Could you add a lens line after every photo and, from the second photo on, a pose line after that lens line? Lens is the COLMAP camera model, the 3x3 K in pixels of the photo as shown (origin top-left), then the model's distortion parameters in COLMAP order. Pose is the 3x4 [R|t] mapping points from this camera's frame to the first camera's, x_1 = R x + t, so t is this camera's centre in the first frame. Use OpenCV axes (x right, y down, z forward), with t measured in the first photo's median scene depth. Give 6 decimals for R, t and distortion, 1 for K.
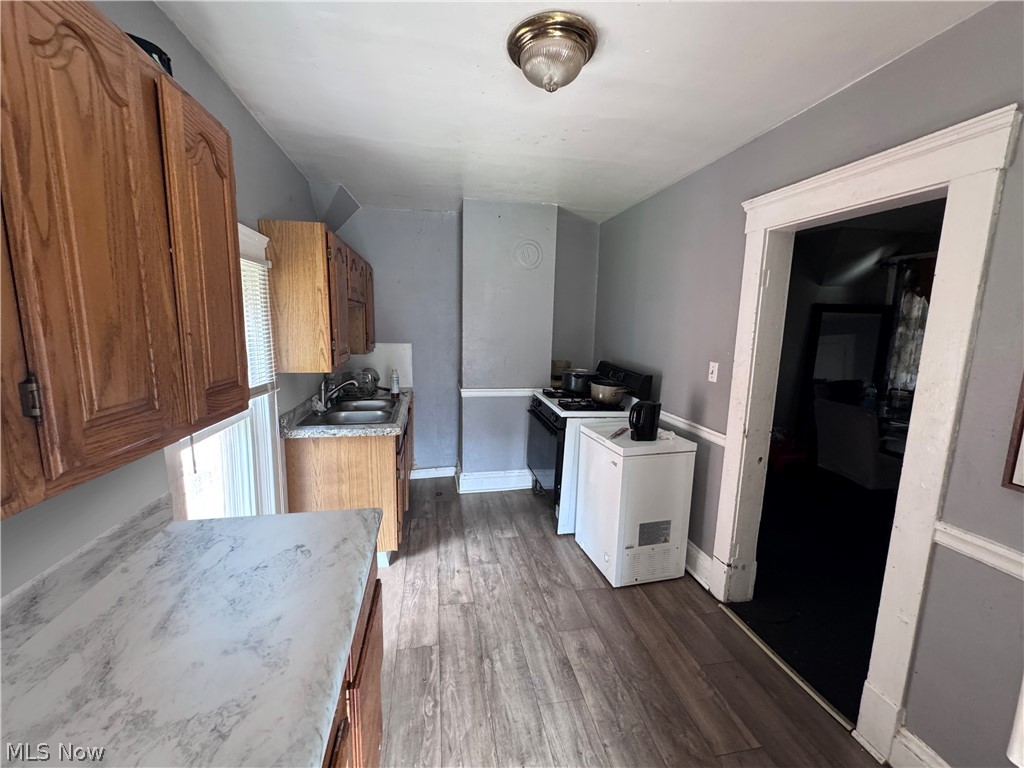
lens RADIAL K [[411.3, 0, 513.9], [0, 411.3, 384.6], [0, 0, 1]] dist [-0.000435, 0.000015]
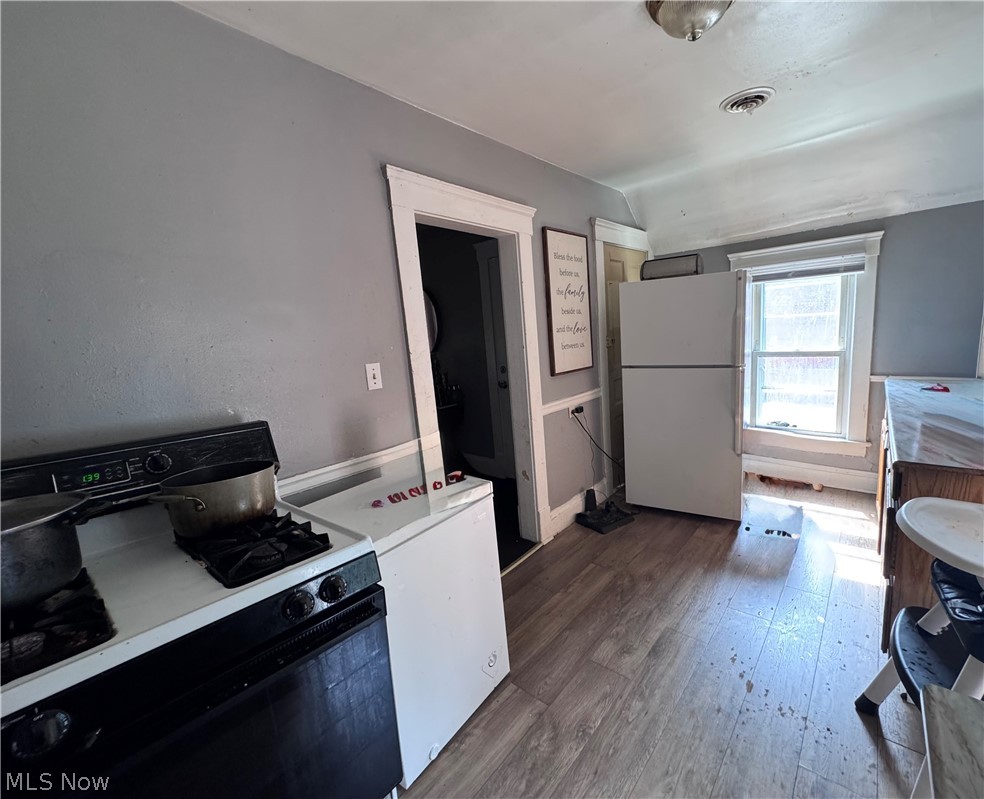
lens RADIAL K [[442.7, 0, 519.3], [0, 442.7, 398.1], [0, 0, 1]] dist [0.002172, 0.000077]
pose [[-0.643523, -0.100016, 0.758864, -0.342647], [0.162396, 0.951016, 0.263053, -0.182042], [-0.748001, 0.292517, -0.595759, 1.448316]]
